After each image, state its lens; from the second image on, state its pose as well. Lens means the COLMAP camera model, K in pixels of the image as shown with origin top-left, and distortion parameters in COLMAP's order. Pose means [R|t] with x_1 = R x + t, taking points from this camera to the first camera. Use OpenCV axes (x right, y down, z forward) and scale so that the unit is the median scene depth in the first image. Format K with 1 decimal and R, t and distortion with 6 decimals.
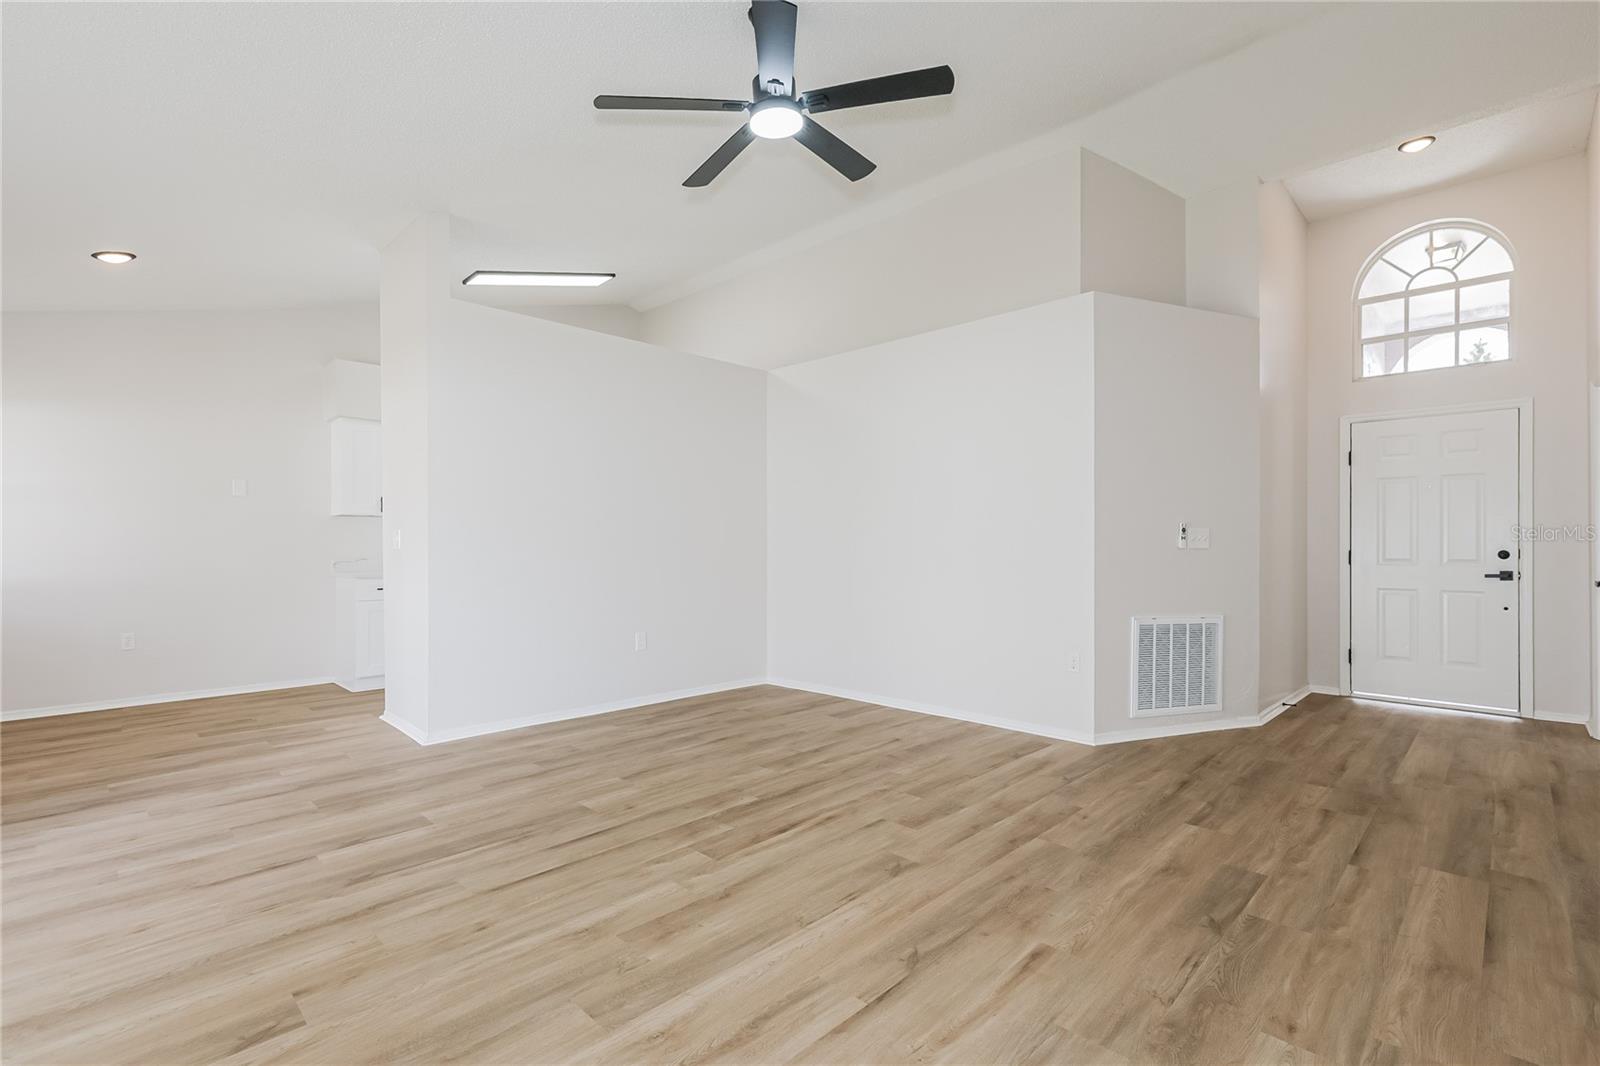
lens RADIAL K [[726.9, 0, 817.5], [0, 726.9, 540.5], [0, 0, 1]] dist [-0.001926, 0.000276]
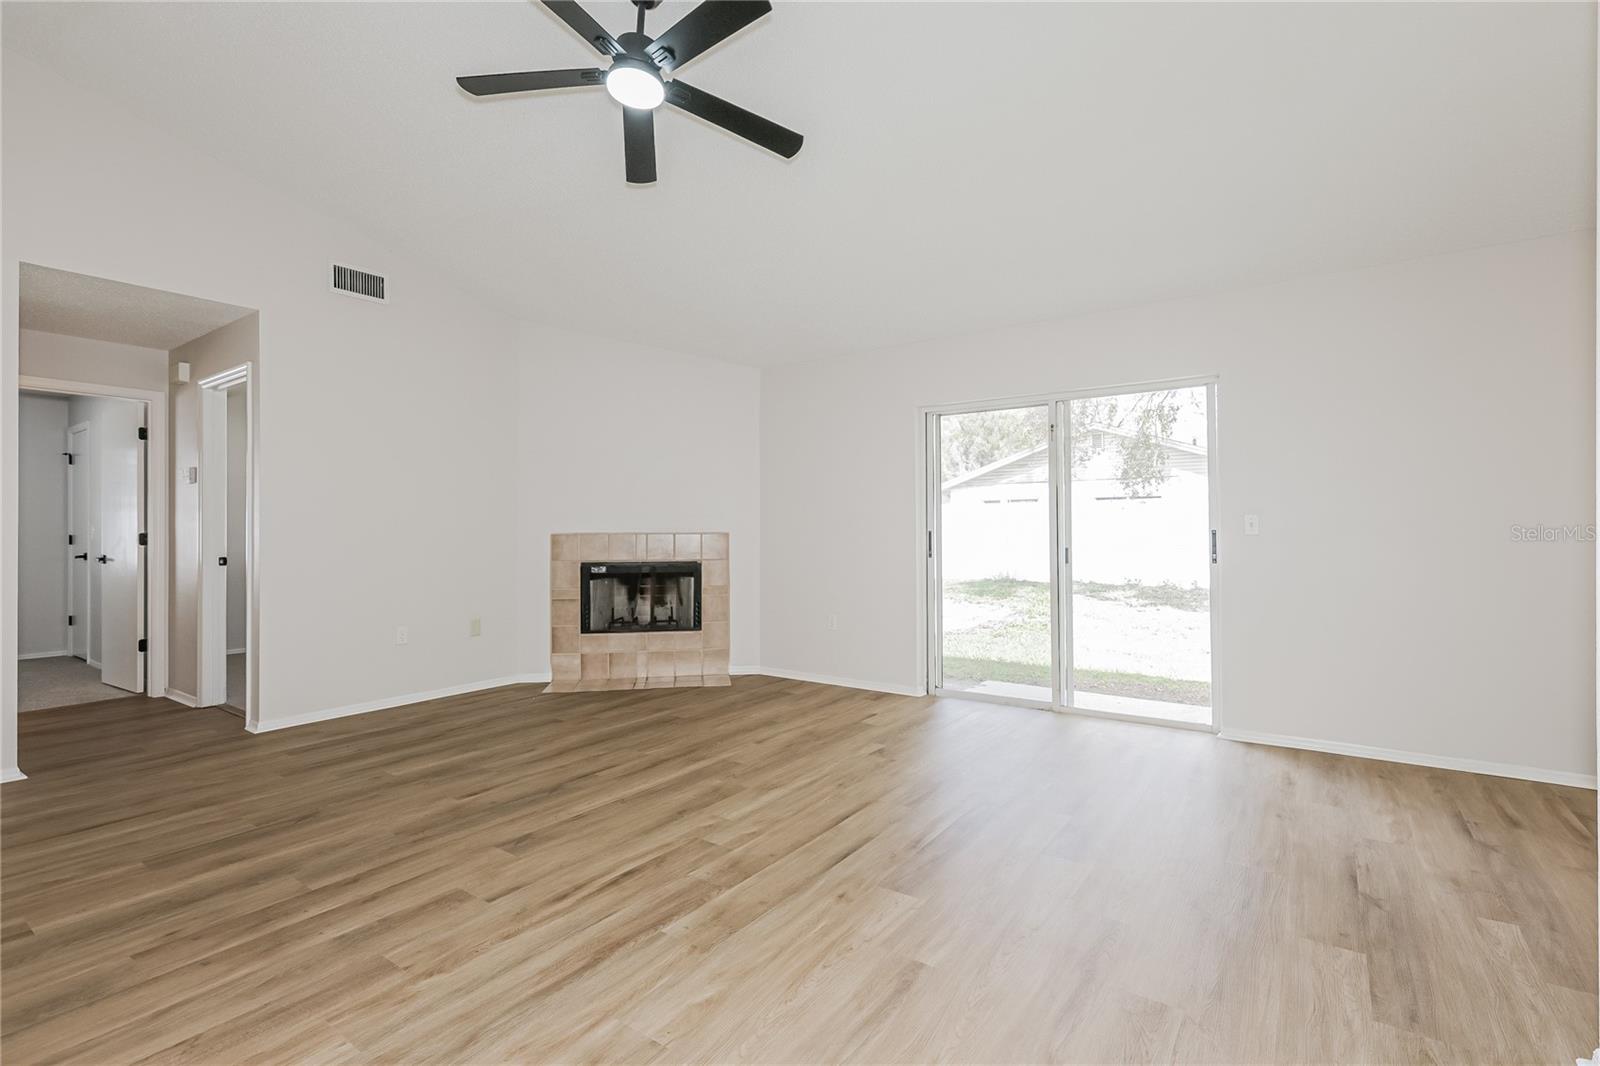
lens RADIAL K [[730.9, 0, 815.3], [0, 730.9, 524.2], [0, 0, 1]] dist [0.000204, 0.000548]
pose [[-0.987799, 0.002056, -0.155722, -0.133566], [0.004369, 0.999885, -0.014515, 0.009452], [0.155674, -0.015018, -0.987694, 1.916398]]
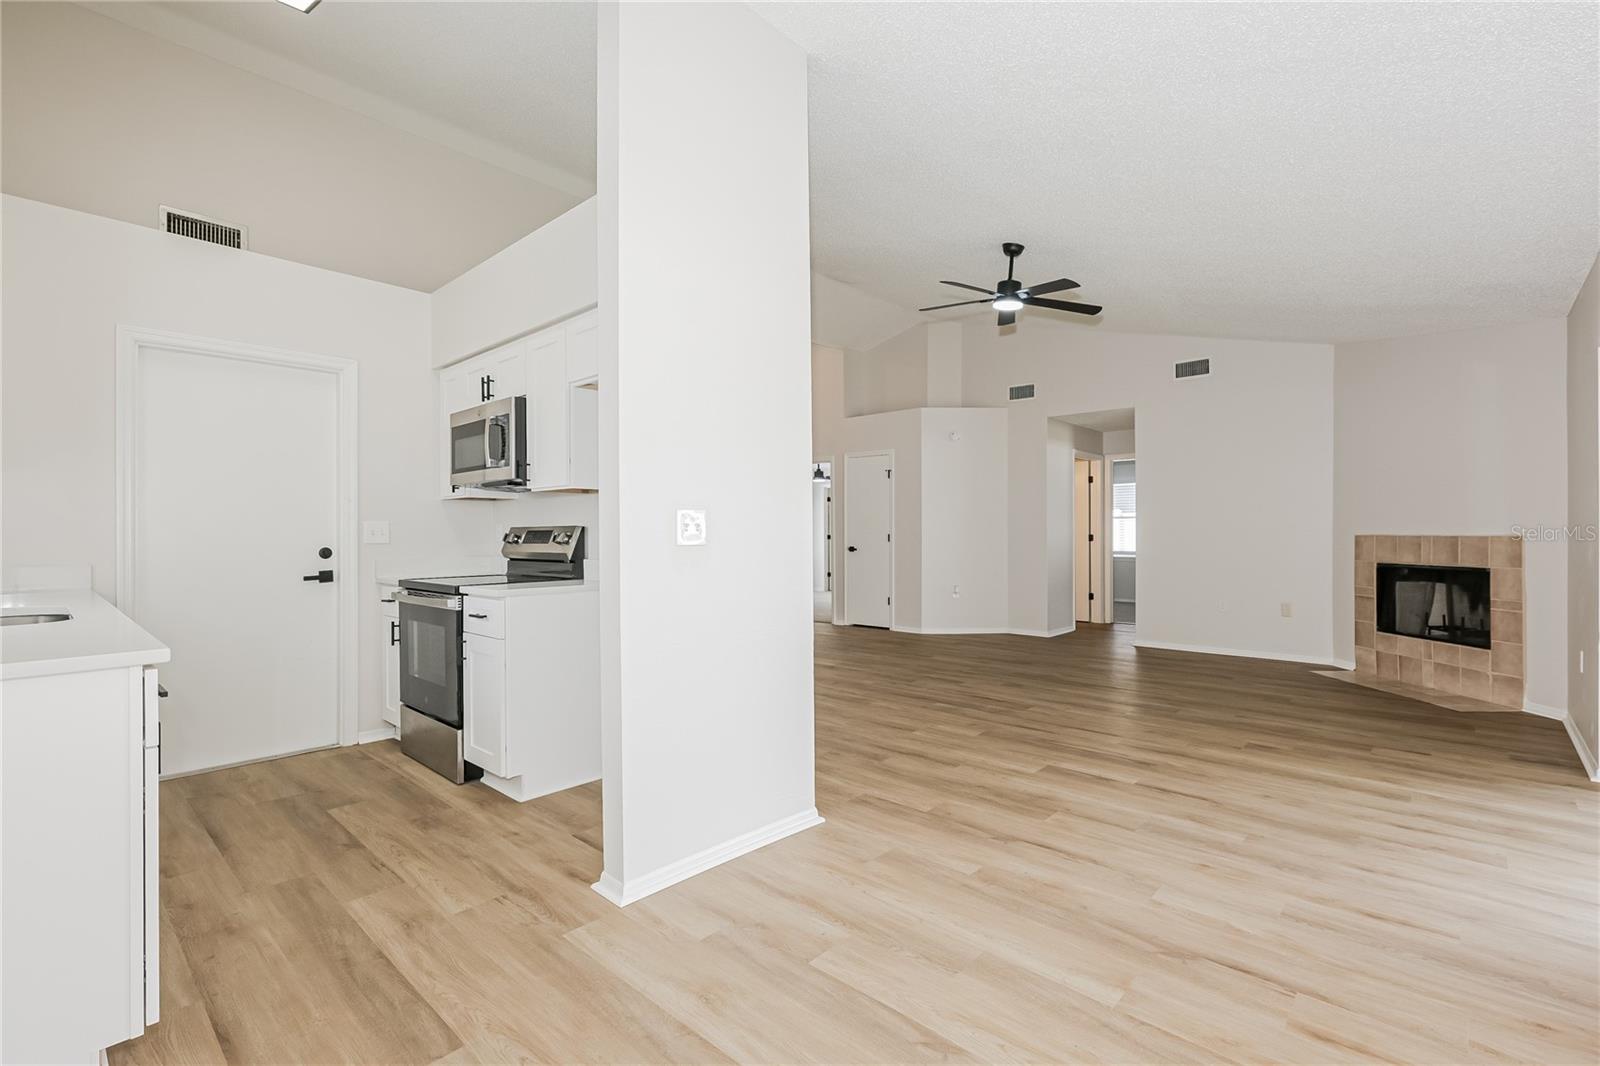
lens RADIAL K [[718.4, 0, 812.5], [0, 718.4, 535.7], [0, 0, 1]] dist [-0.000628, 0.000284]
pose [[-0.028350, -0.004078, 0.999590, -1.806490], [-0.002917, 0.999988, 0.003997, 0.001172], [-0.999594, -0.002803, -0.028361, 1.501595]]
